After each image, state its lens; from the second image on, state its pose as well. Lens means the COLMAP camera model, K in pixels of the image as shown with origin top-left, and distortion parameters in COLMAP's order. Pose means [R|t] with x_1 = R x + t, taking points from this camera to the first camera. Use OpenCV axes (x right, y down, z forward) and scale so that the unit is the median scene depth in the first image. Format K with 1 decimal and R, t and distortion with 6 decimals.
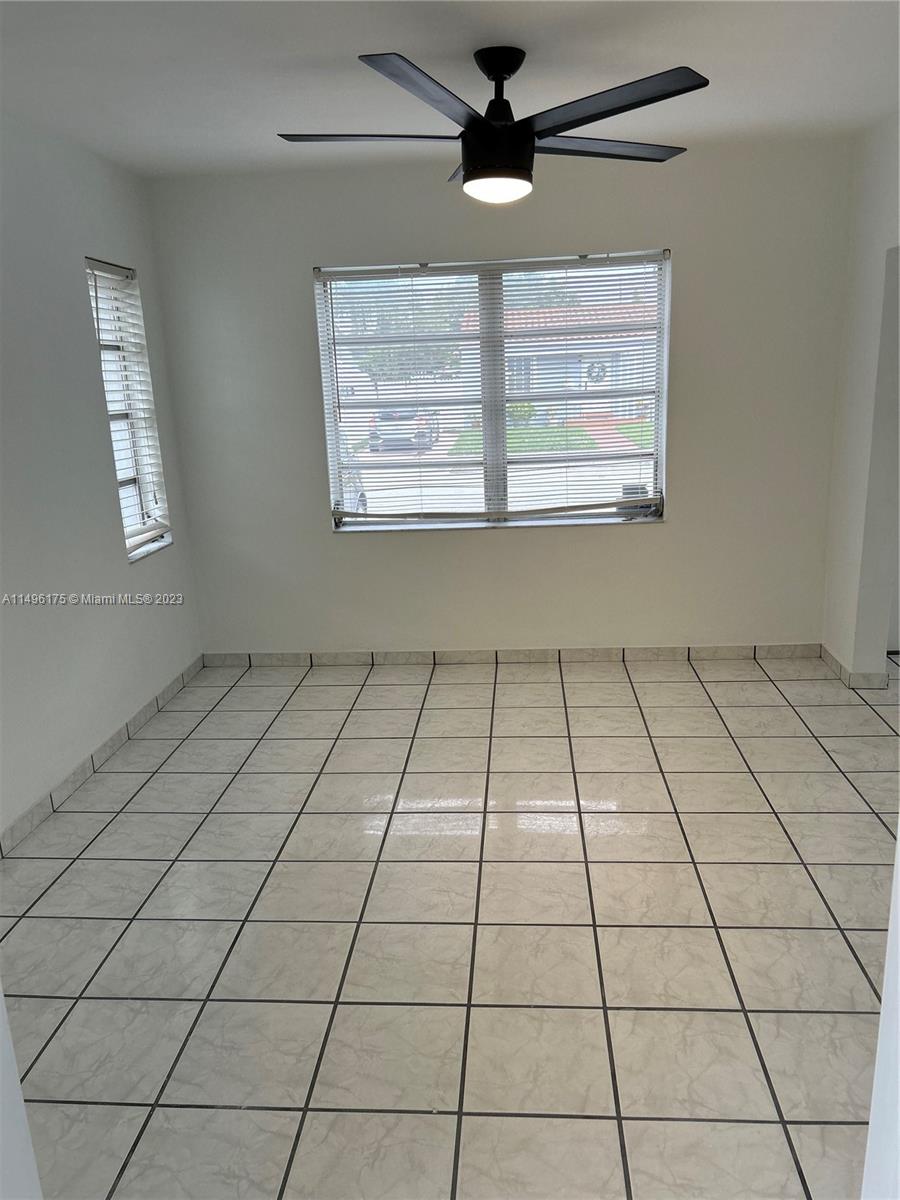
lens RADIAL K [[918.8, 0, 444.6], [0, 918.8, 601.0], [0, 0, 1]] dist [0.127563, -0.014646]
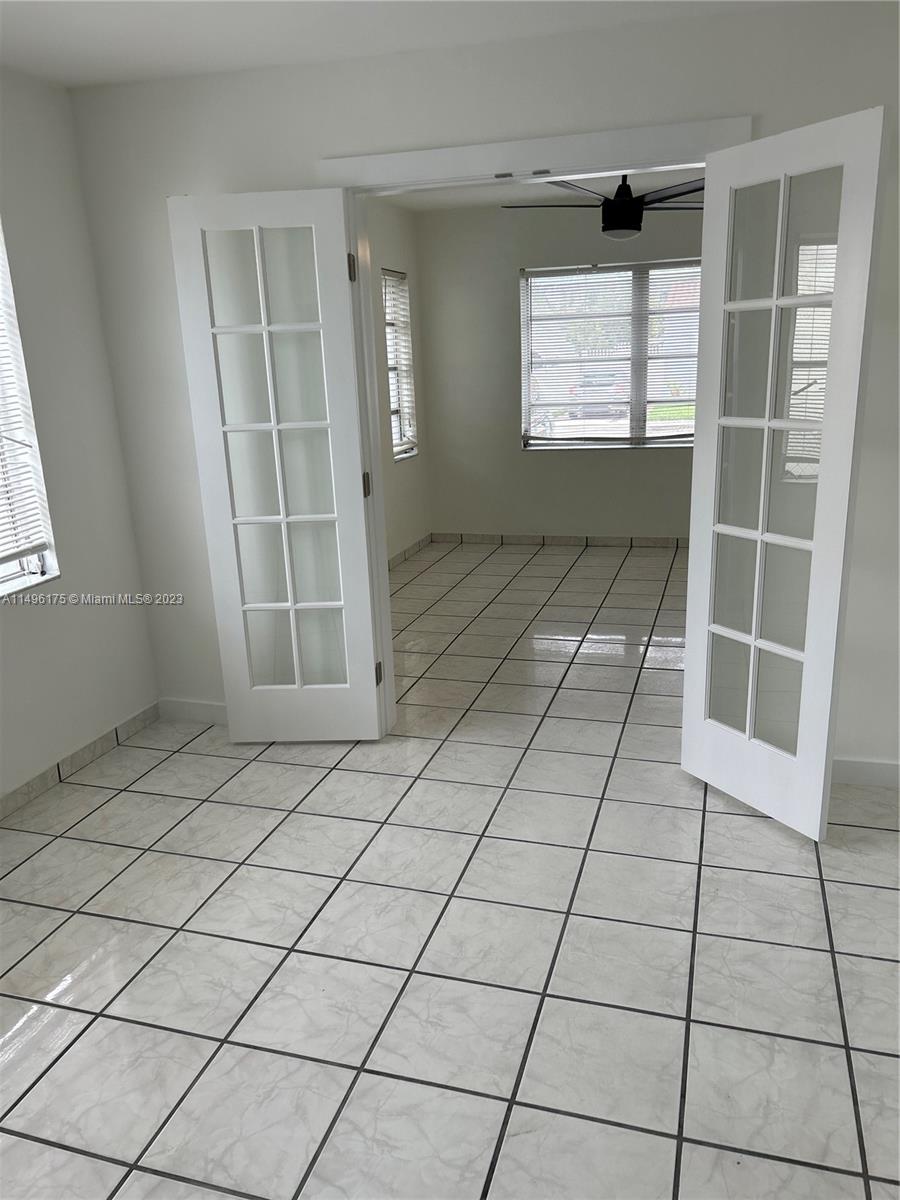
lens RADIAL K [[918.8, 0, 452.7], [0, 918.8, 593.6], [0, 0, 1]] dist [0.127563, -0.014646]
pose [[0.977365, 0.058517, -0.203308, 0.085796], [-0.053847, 0.998144, 0.028429, 0.122906], [0.204595, -0.016838, 0.978702, -0.481130]]
